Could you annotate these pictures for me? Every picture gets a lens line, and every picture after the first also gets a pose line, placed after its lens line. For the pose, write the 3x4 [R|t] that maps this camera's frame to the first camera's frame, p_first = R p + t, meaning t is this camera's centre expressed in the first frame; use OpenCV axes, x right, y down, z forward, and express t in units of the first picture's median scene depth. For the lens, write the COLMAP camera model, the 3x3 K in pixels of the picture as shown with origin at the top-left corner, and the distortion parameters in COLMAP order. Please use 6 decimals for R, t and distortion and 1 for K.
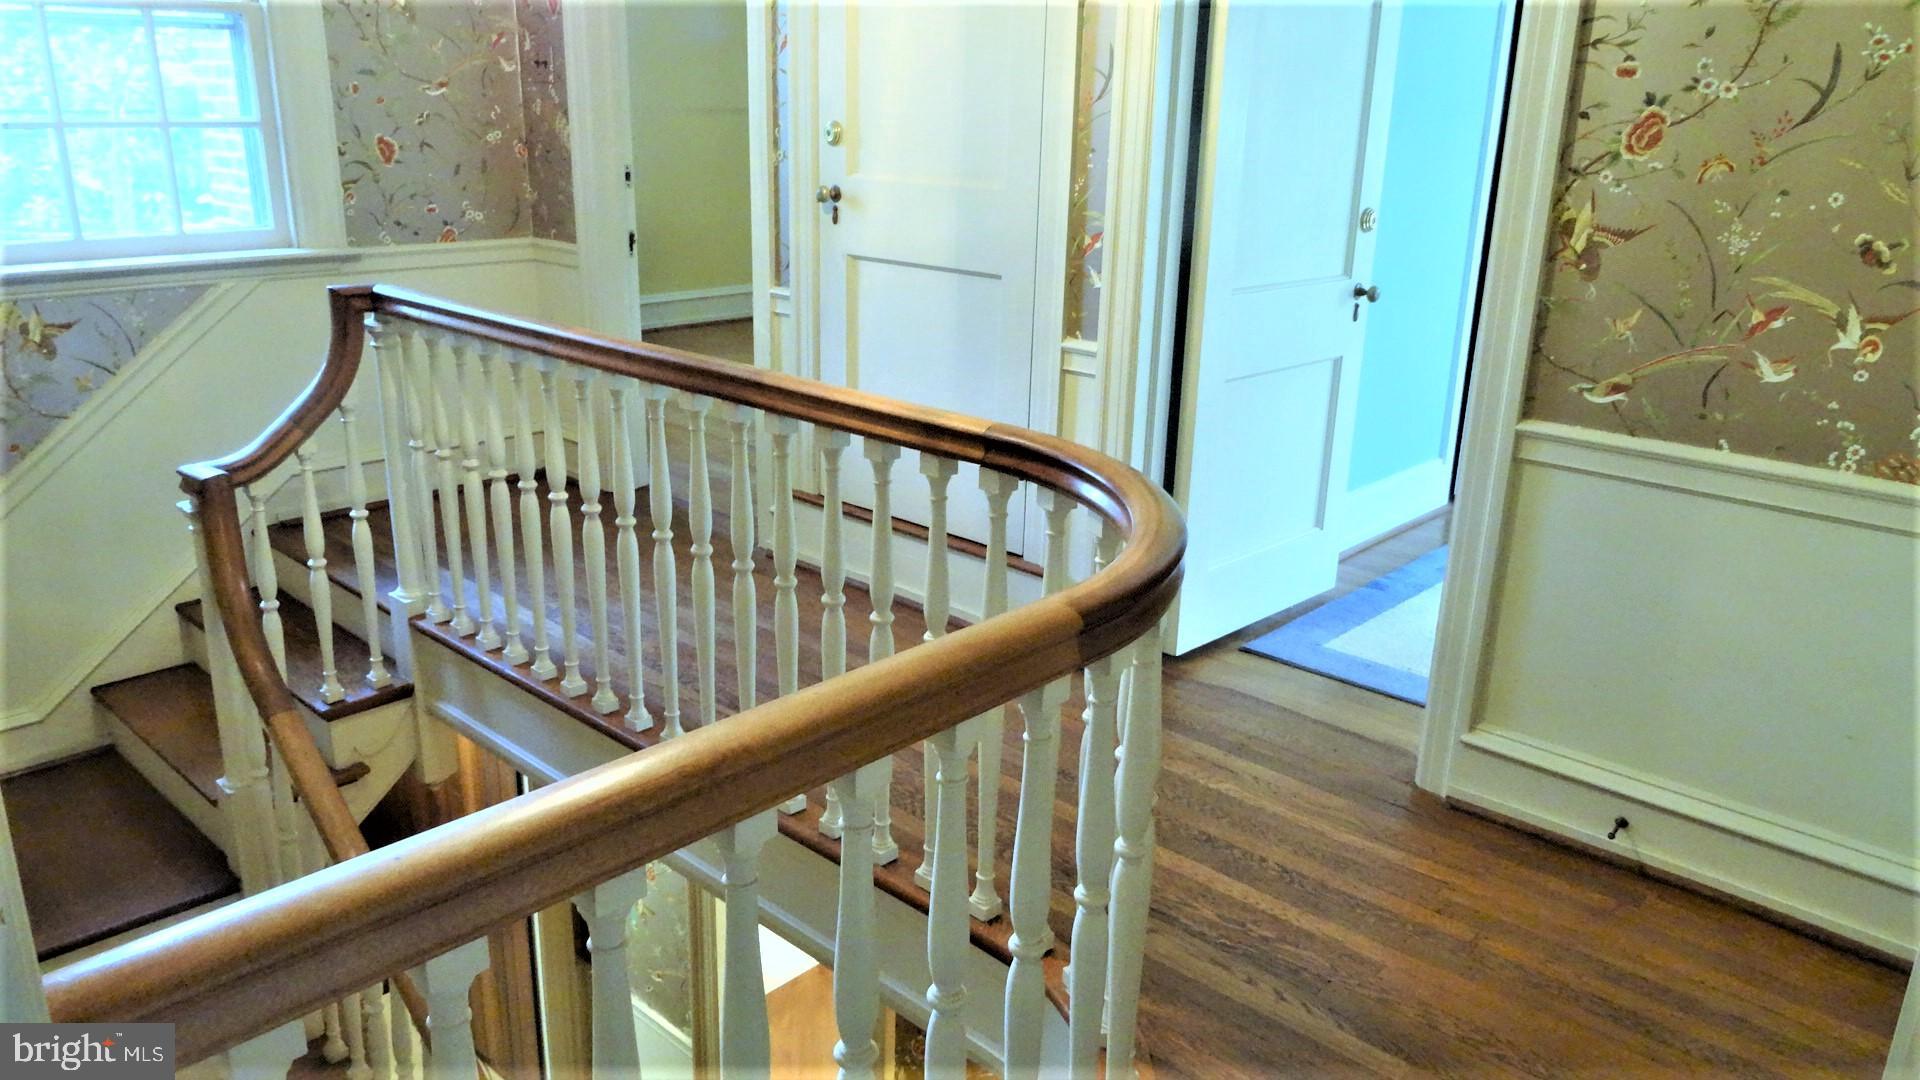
lens RADIAL K [[1376.2, 0, 960.0], [0, 1376.2, 540.0], [0, 0, 1]] dist [0.004049, -0.000815]
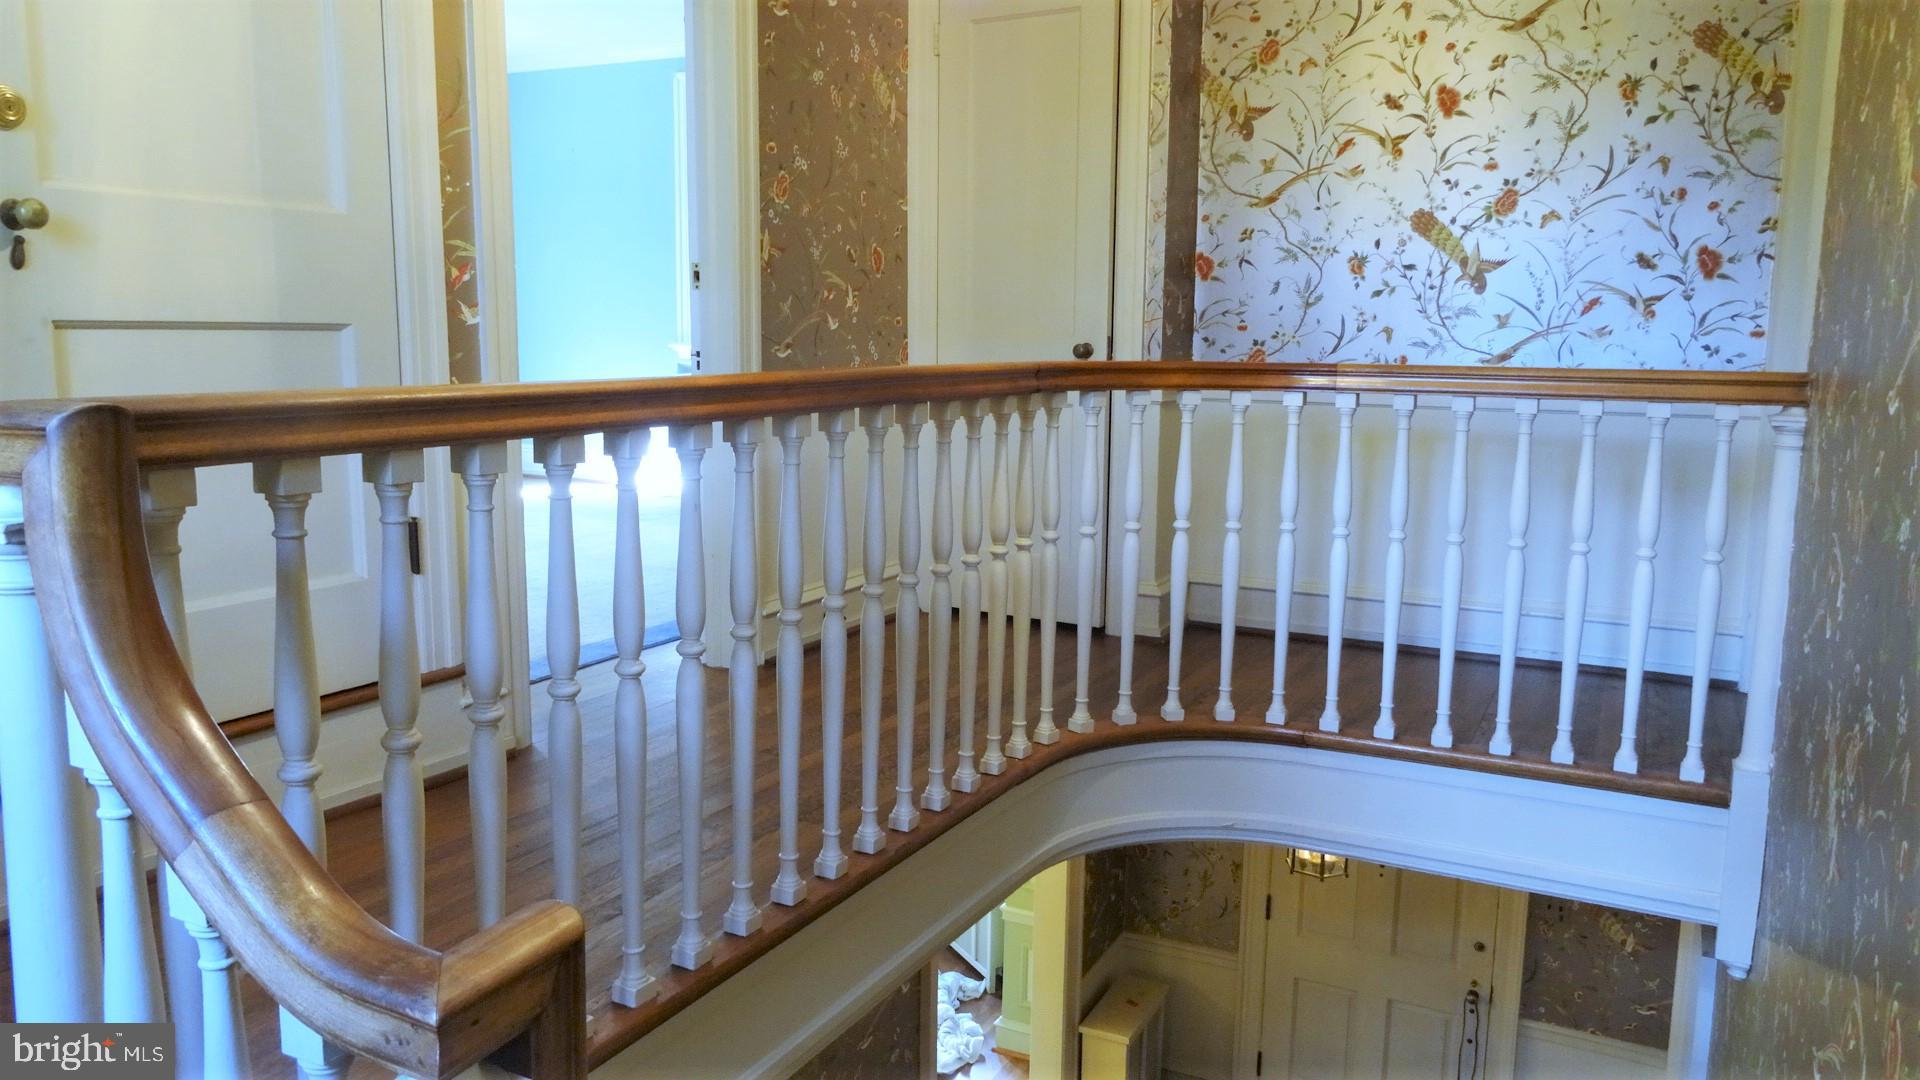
lens RADIAL K [[1376.2, 0, 960.0], [0, 1376.2, 540.0], [0, 0, 1]] dist [0.004049, -0.000815]
pose [[-0.264455, -0.174762, 0.948431, -1.222011], [0.279514, 0.927342, 0.248814, -0.263595], [-0.923004, 0.330900, -0.196392, 1.309443]]
